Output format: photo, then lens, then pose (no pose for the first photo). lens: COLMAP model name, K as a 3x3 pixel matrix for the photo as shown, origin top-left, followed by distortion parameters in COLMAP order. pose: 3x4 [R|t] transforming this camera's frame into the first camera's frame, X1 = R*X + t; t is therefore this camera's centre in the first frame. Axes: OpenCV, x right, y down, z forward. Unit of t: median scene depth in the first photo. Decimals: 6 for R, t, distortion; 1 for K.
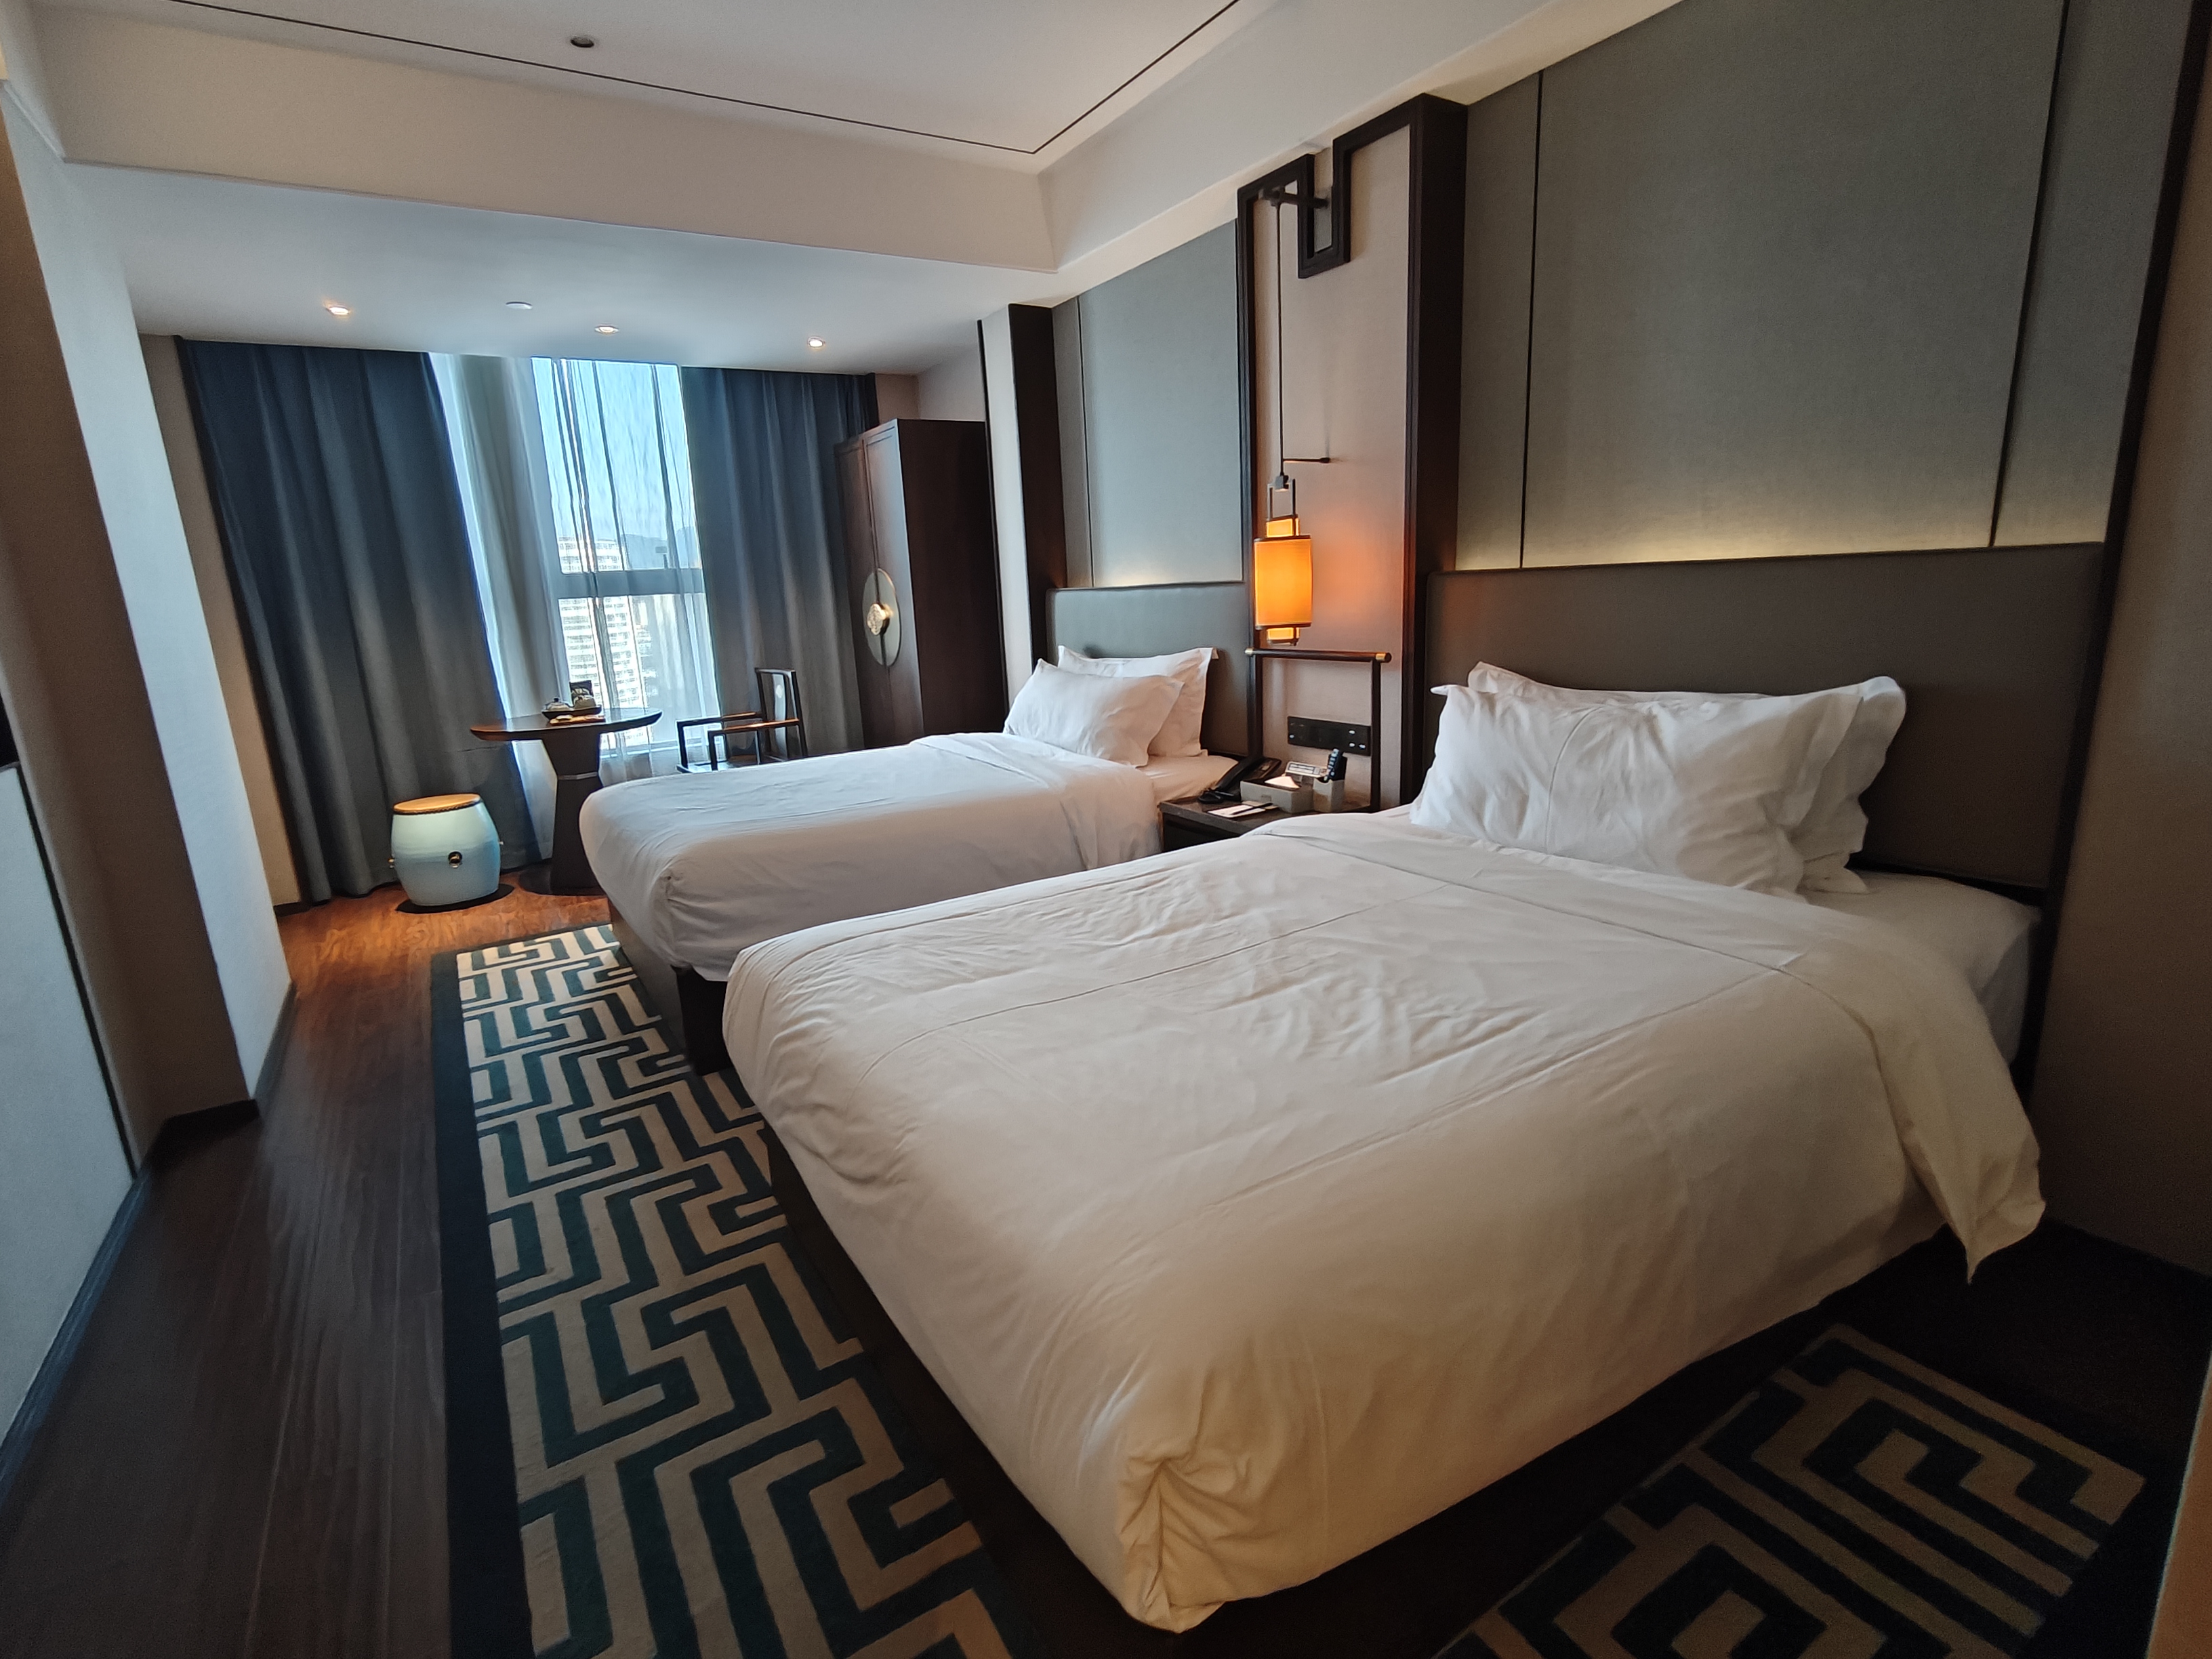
lens RADIAL K [[1049.1, 0, 1077.3], [0, 1049.1, 817.0], [0, 0, 1]] dist [0.002238, 0.001535]
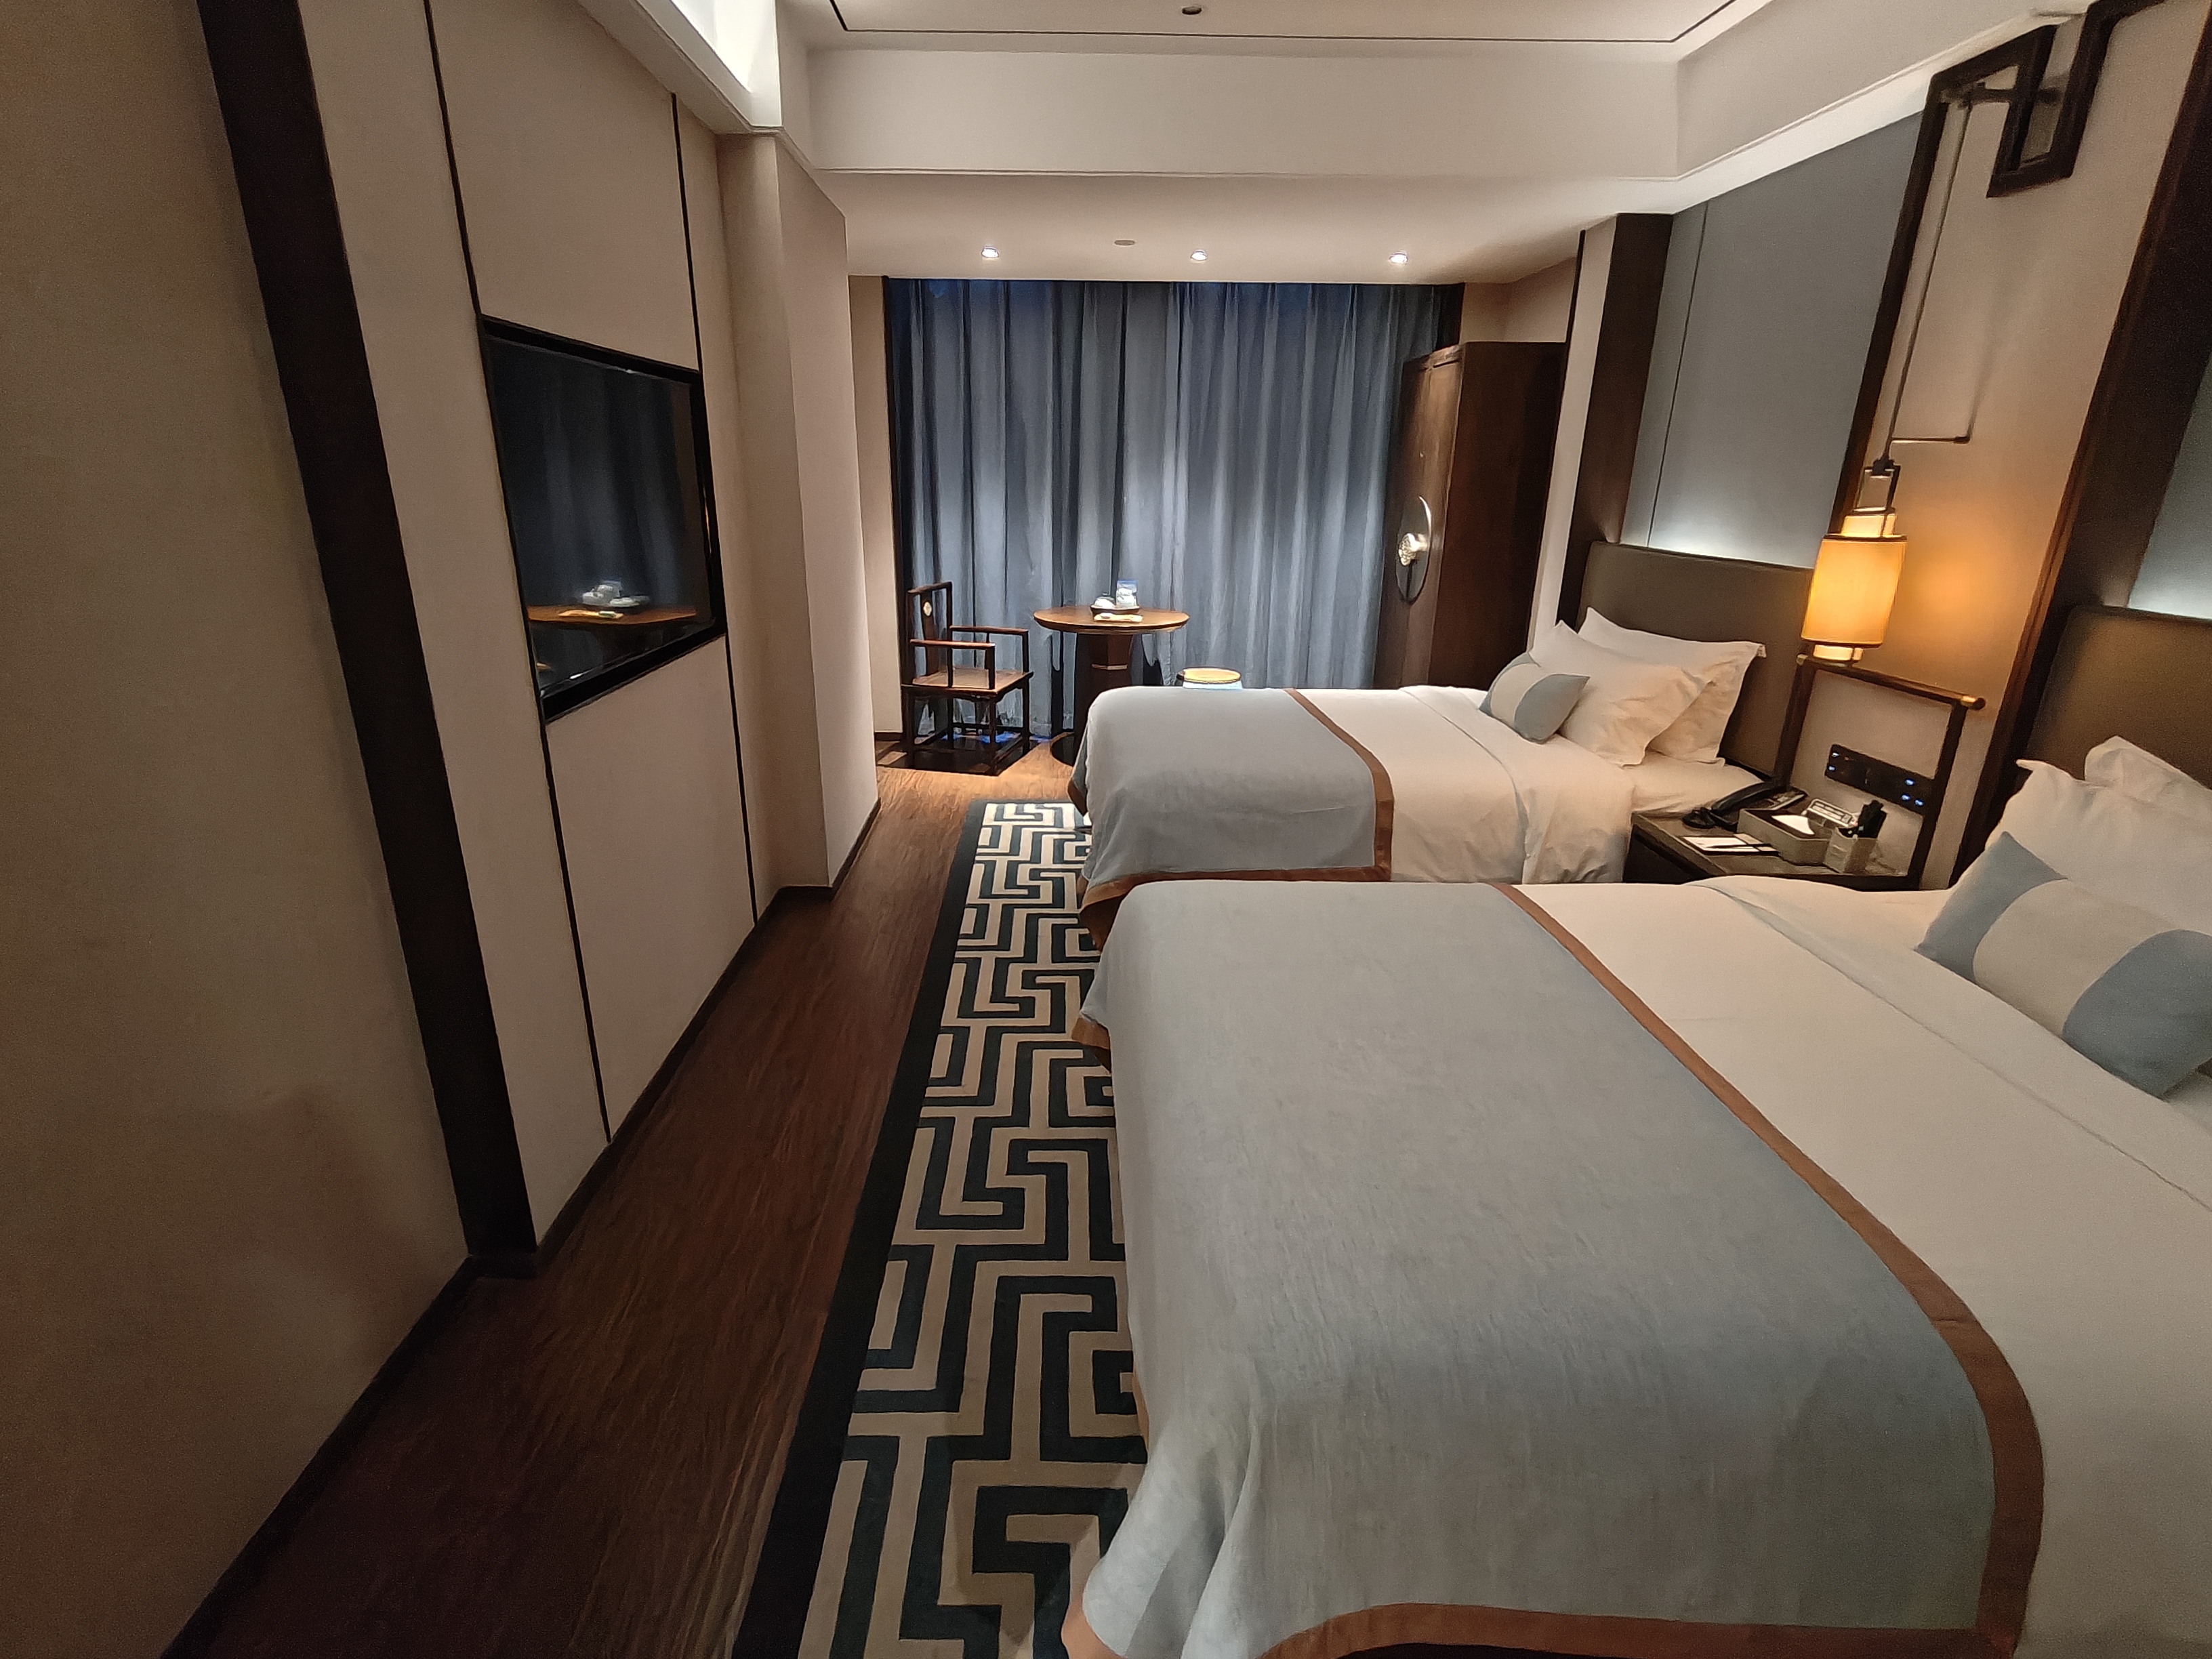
lens RADIAL K [[1049.1, 0, 1076.1], [0, 1049.1, 817.6], [0, 0, 1]] dist [0.002238, 0.001535]
pose [[0.856477, 0.219394, -0.467240, 0.111748], [-0.167149, 0.974286, 0.151087, -0.081751], [0.488373, -0.051304, 0.871126, -0.033205]]
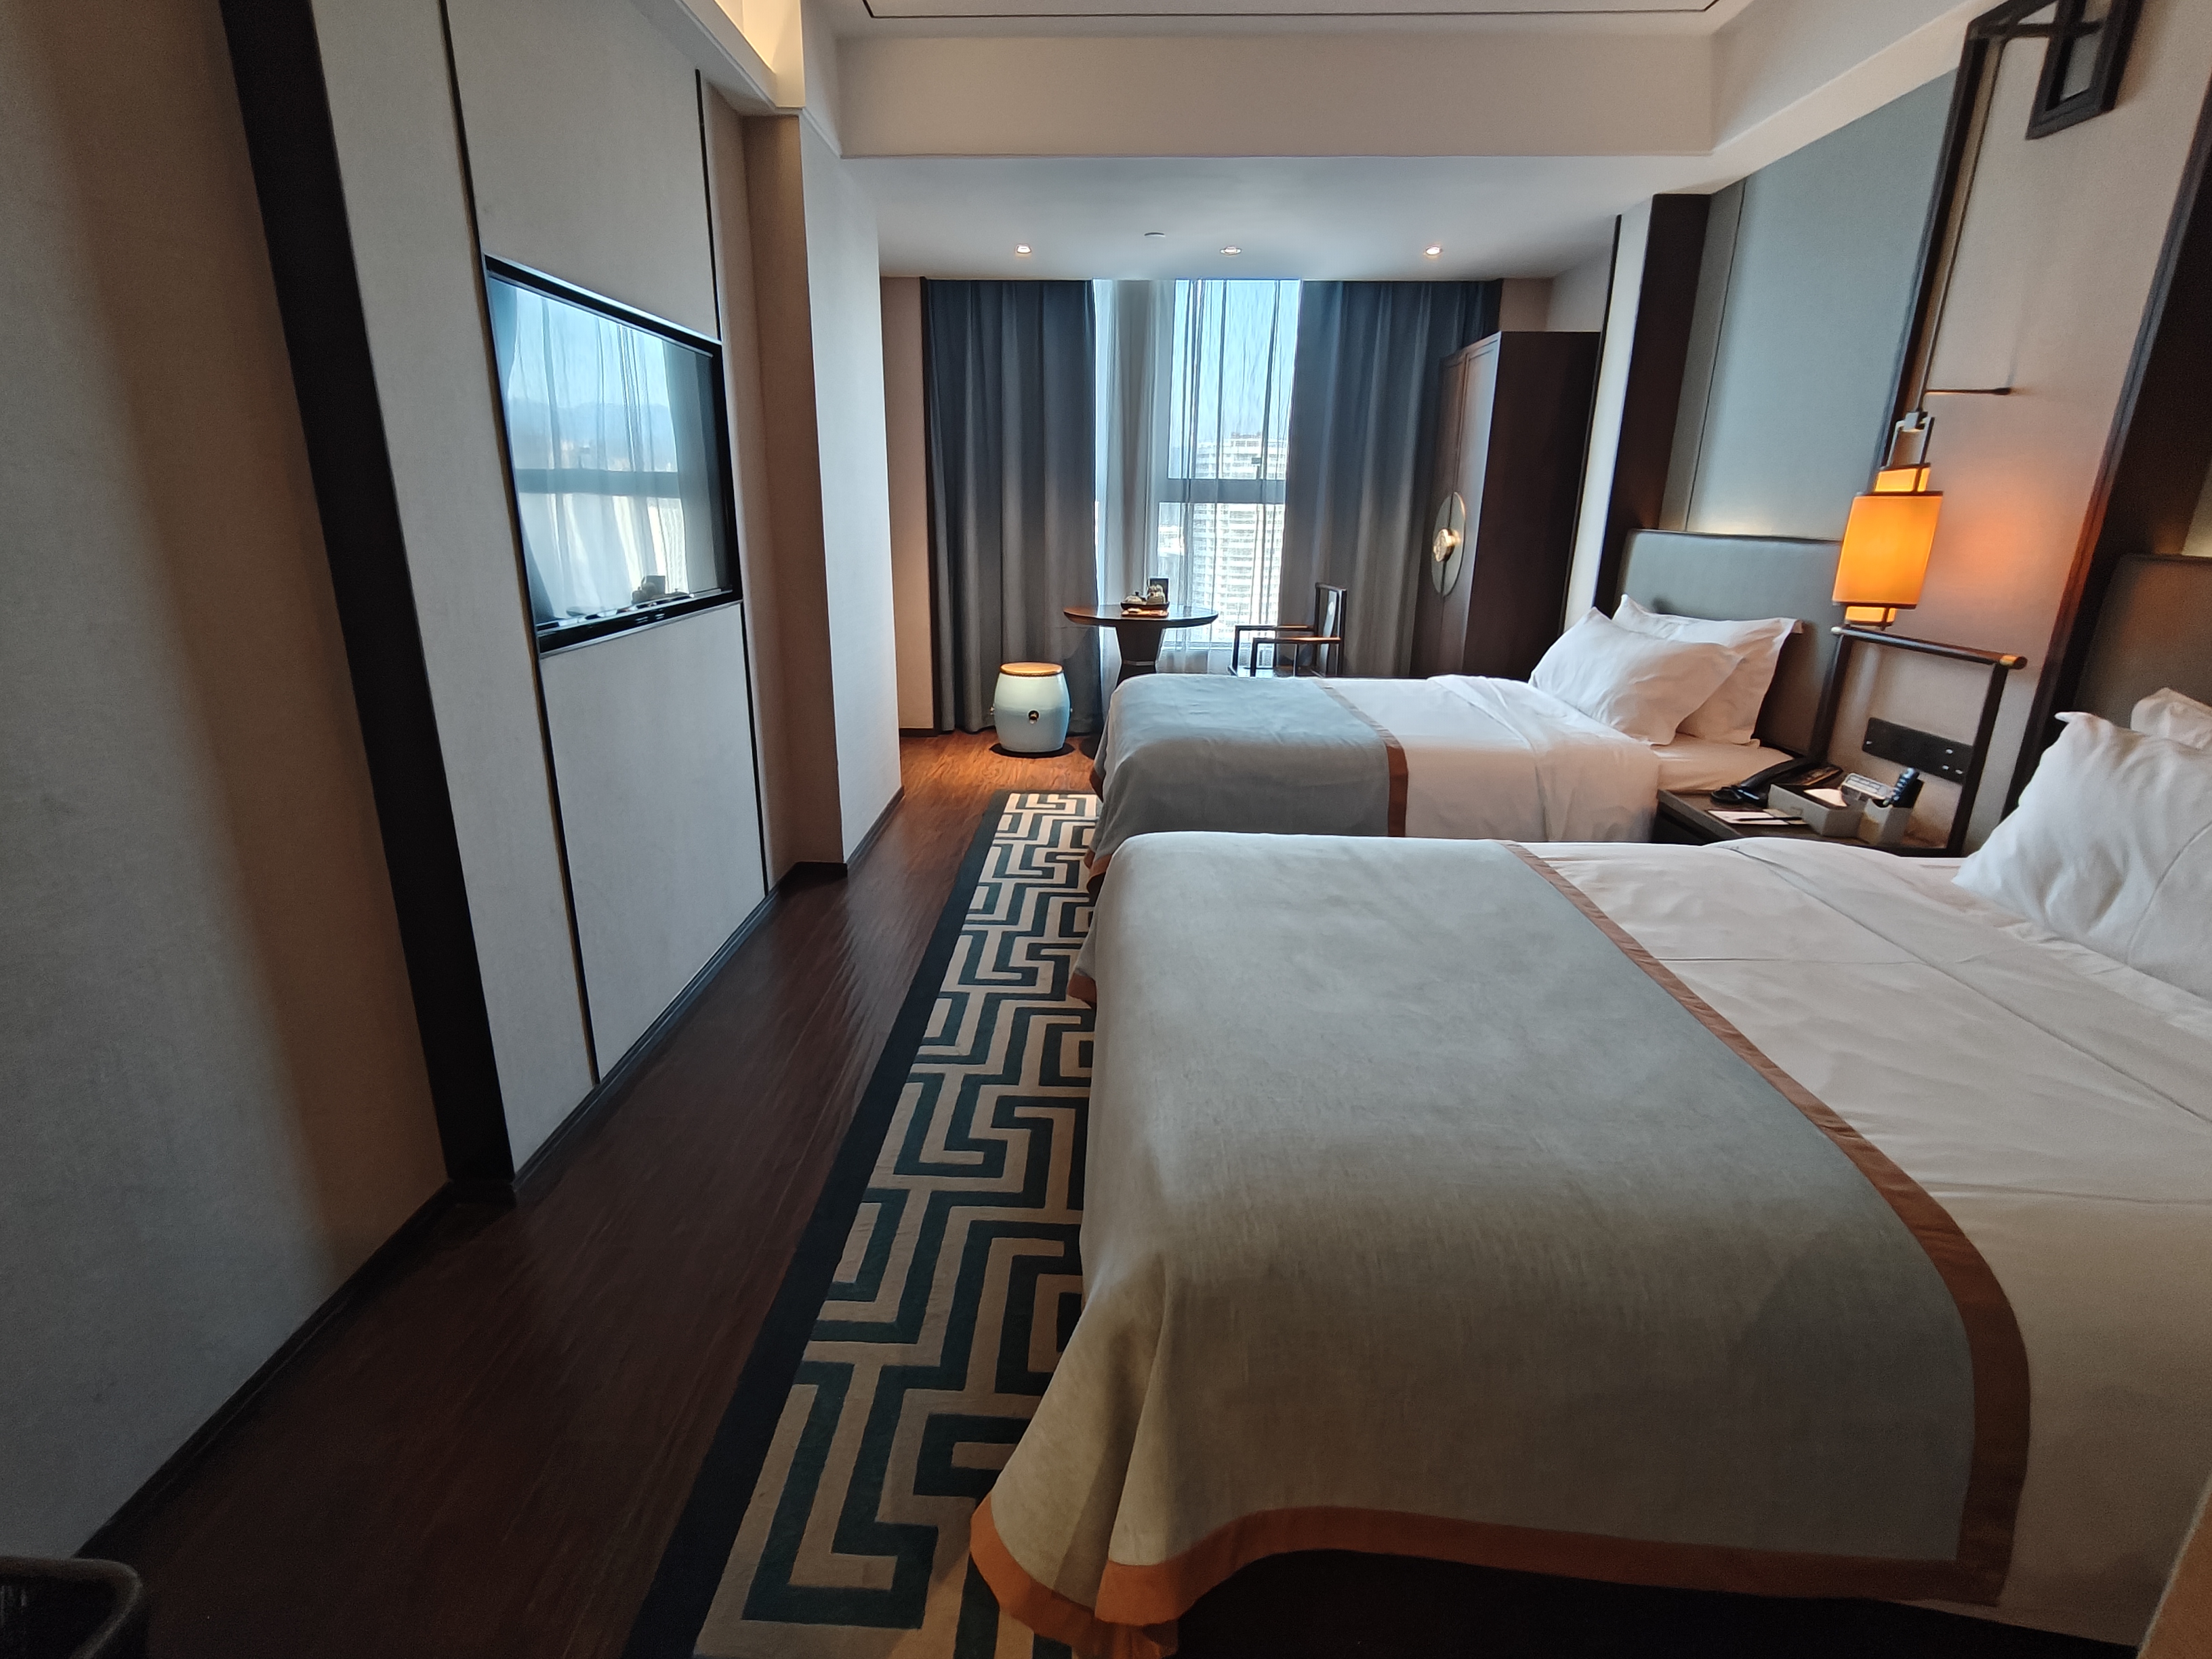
lens RADIAL K [[1049.1, 0, 1076.9], [0, 1049.1, 818.7], [0, 0, 1]] dist [0.002238, 0.001535]
pose [[0.829183, 0.220445, -0.513672, 0.161889], [-0.176303, 0.975184, 0.133912, -0.026697], [0.530445, -0.020476, 0.847472, -0.002657]]
